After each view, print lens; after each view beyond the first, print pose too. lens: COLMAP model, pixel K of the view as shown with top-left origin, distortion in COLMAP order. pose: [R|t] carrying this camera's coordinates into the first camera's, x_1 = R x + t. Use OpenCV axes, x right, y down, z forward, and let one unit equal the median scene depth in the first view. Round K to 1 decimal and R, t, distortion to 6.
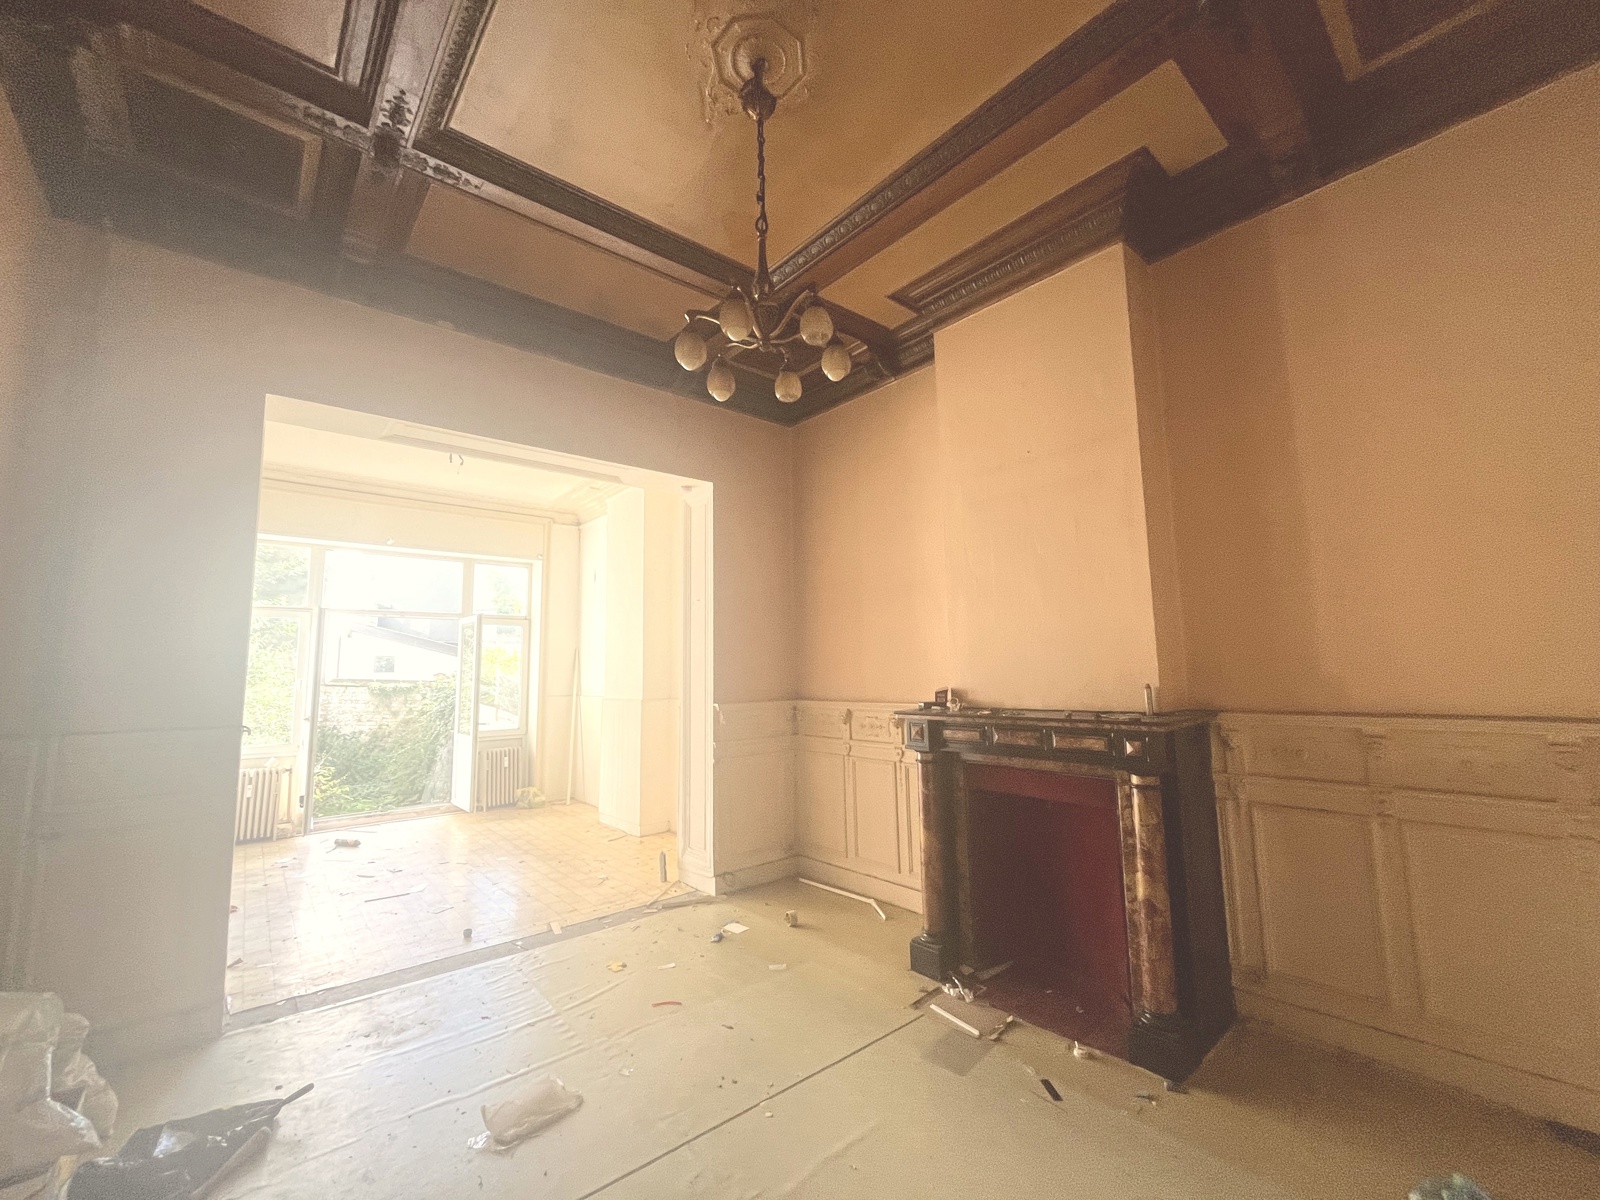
lens RADIAL K [[646.0, 0, 793.0], [0, 646.0, 598.3], [0, 0, 1]] dist [-0.000704, -0.000812]
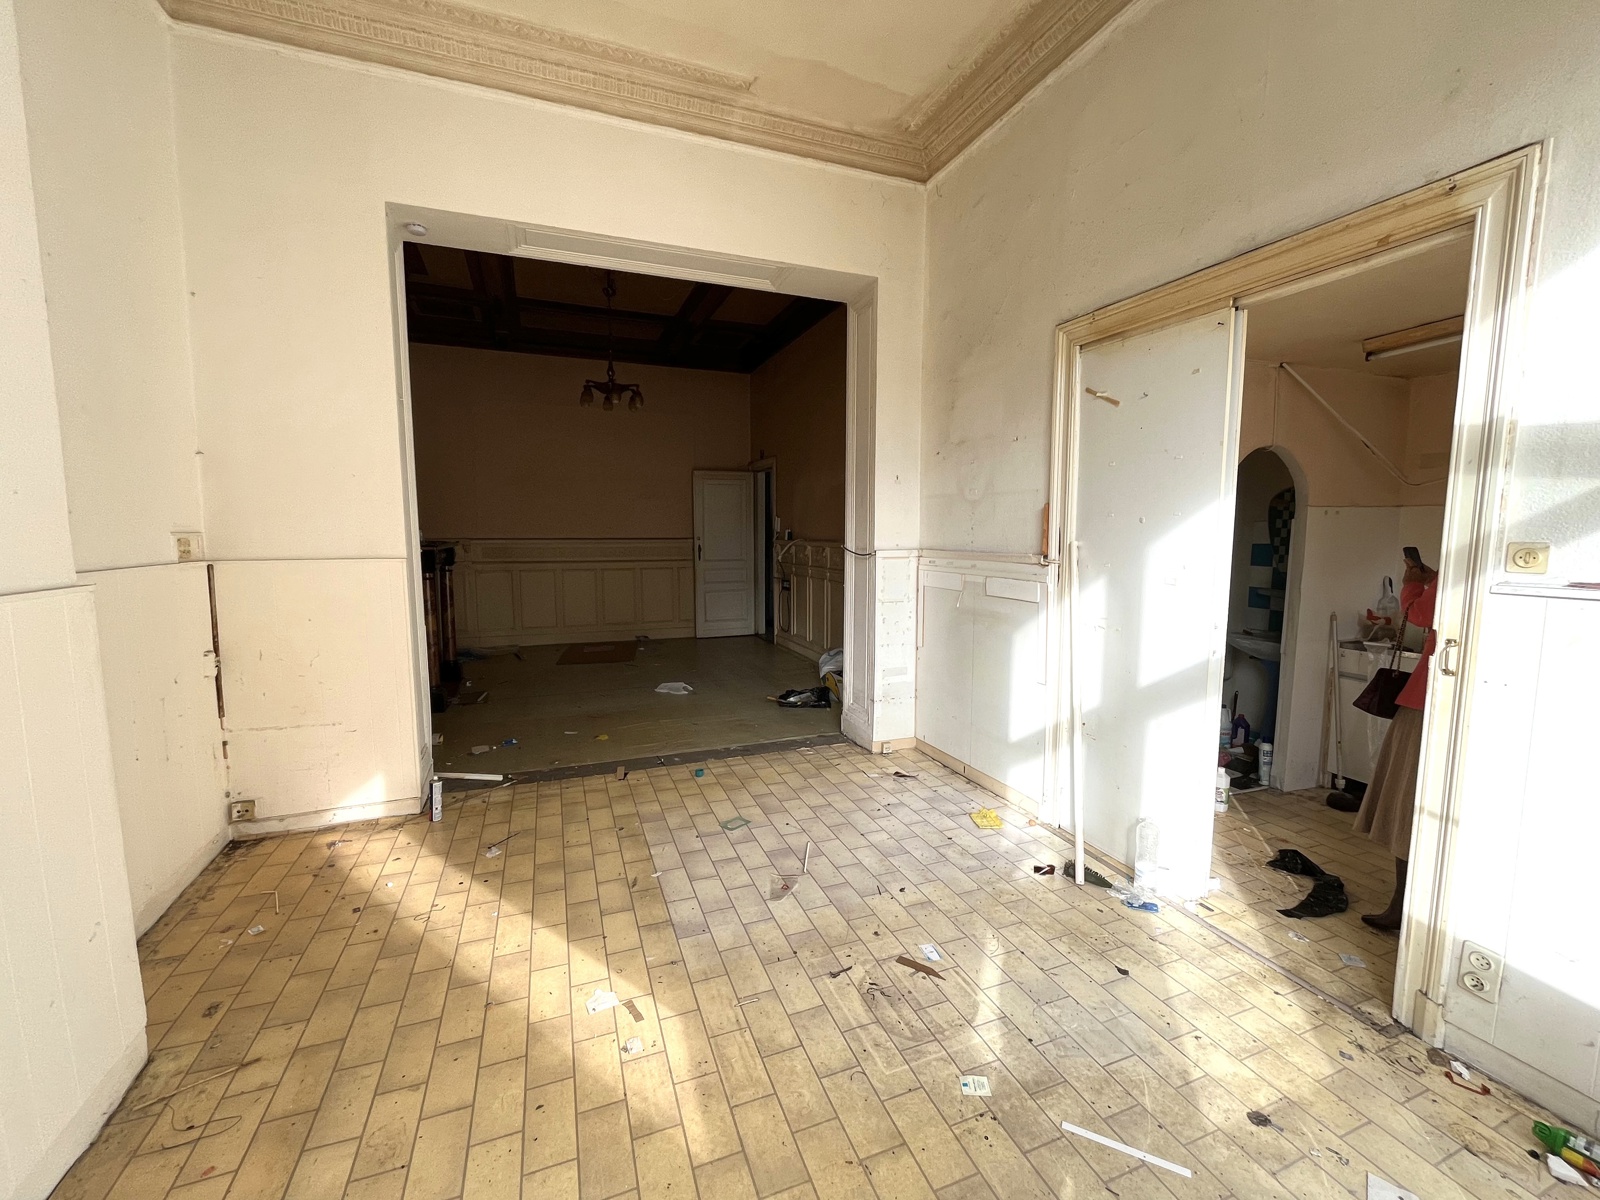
lens RADIAL K [[646.0, 0, 793.0], [0, 646.0, 598.3], [0, 0, 1]] dist [-0.000704, -0.000812]
pose [[-0.945417, -0.024035, 0.324975, -0.923503], [-0.026508, 0.999644, -0.003184, 0.244825], [-0.324782, -0.011624, -0.945717, 1.839684]]
